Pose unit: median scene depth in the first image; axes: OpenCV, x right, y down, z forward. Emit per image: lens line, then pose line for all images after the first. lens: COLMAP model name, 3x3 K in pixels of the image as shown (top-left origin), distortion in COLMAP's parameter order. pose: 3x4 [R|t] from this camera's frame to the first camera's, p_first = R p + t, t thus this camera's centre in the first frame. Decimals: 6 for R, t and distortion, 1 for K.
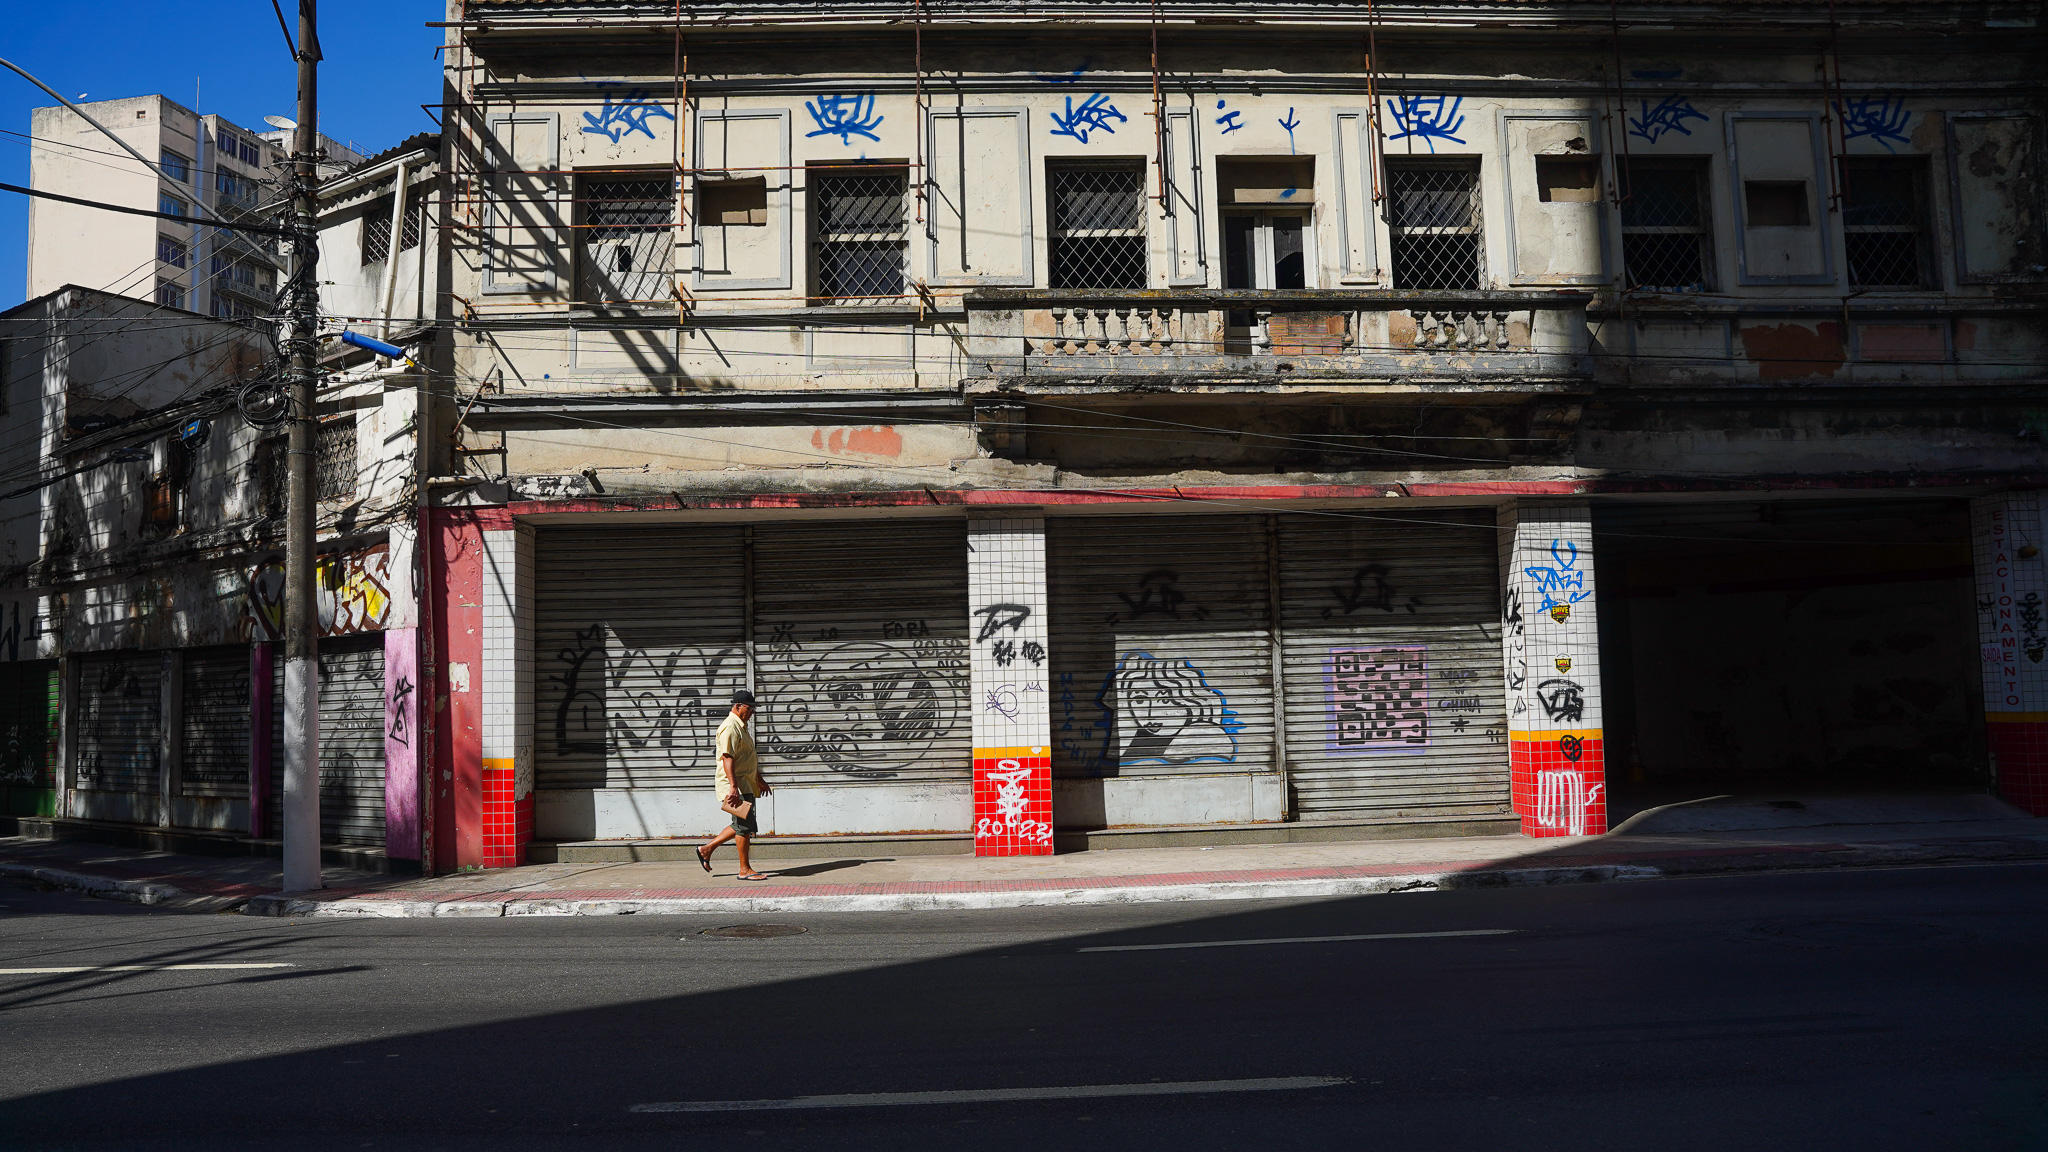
lens RADIAL K [[1477.4, 0, 1024.0], [0, 1477.4, 576.0], [0, 0, 1]] dist [-0.130551, 0.118919]
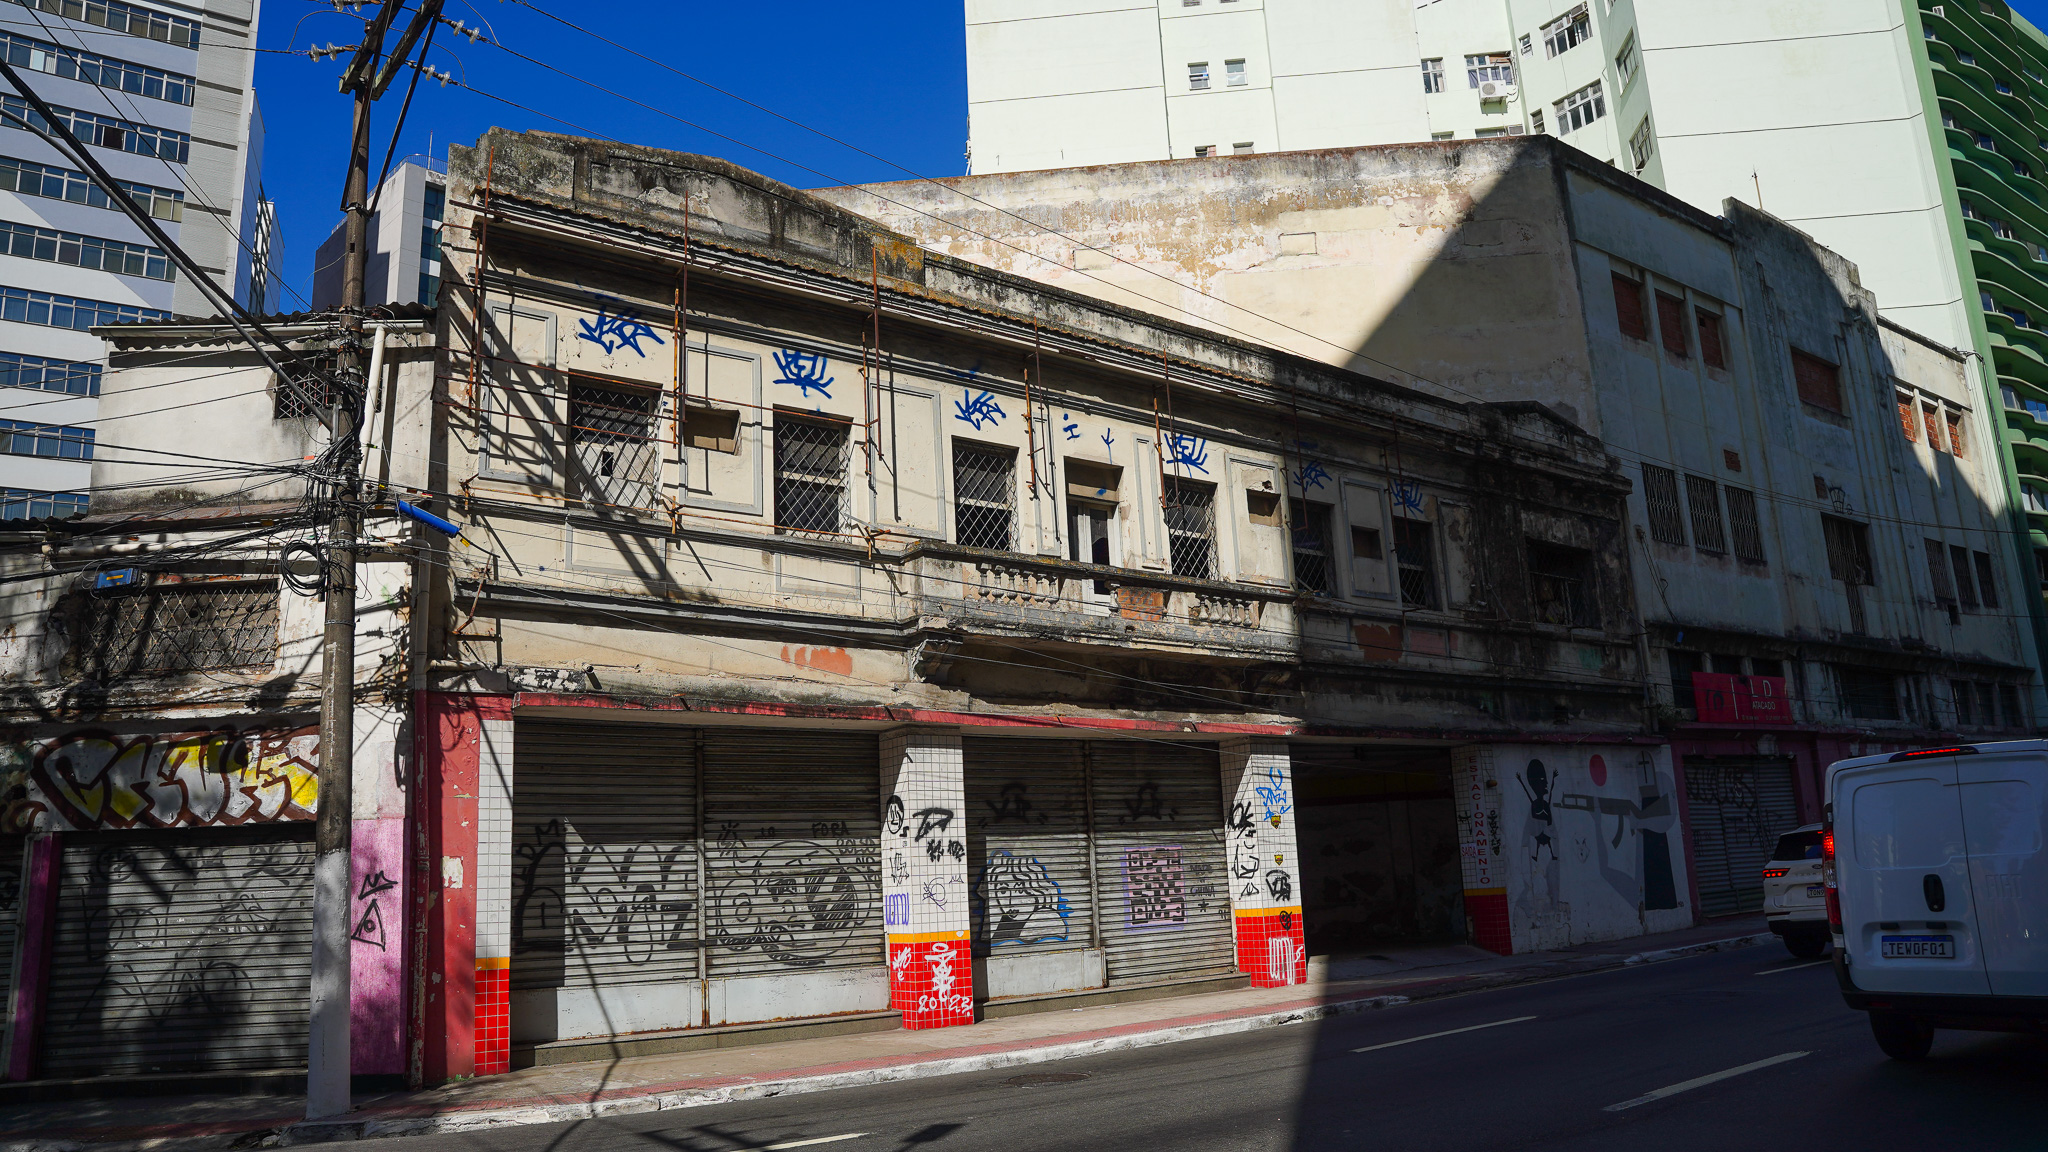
lens RADIAL K [[1409.8, 0, 1027.5], [0, 1409.8, 582.8], [0, 0, 1]] dist [-0.136765, 0.108017]
pose [[0.820225, 0.107303, 0.561887, -0.577068], [-0.021317, 0.987301, -0.157426, 0.015682], [-0.571644, 0.117147, 0.812096, 0.032577]]
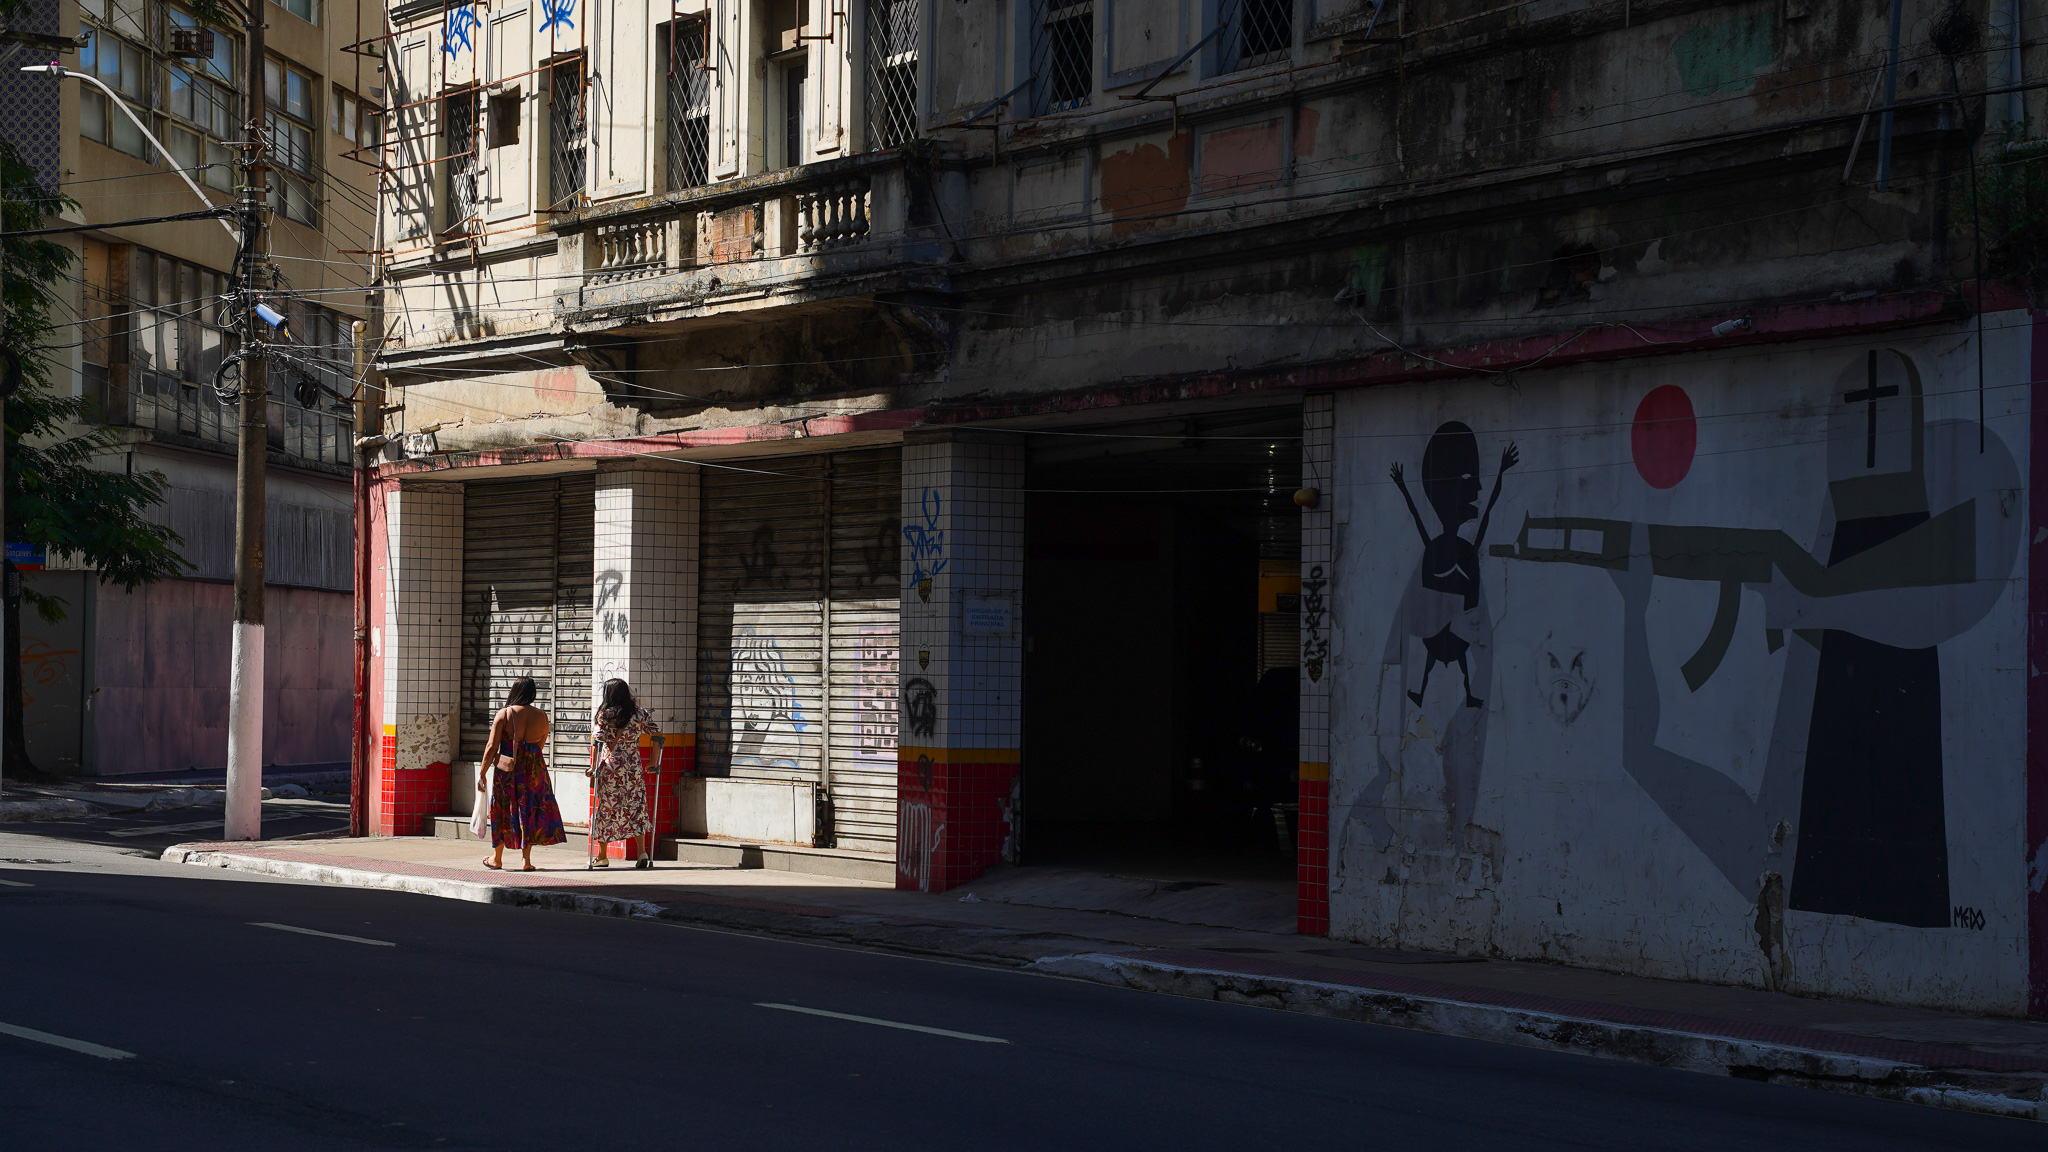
lens RADIAL K [[3892.6, 0, 1024.0], [0, 3892.6, 576.0], [0, 0, 1]] dist [0.508555, -0.664562]
pose [[0.481954, 0.009548, -0.876144, 2.065699], [0.049585, 0.998041, 0.038152, -0.052198], [0.874792, -0.061832, 0.480537, 0.096041]]
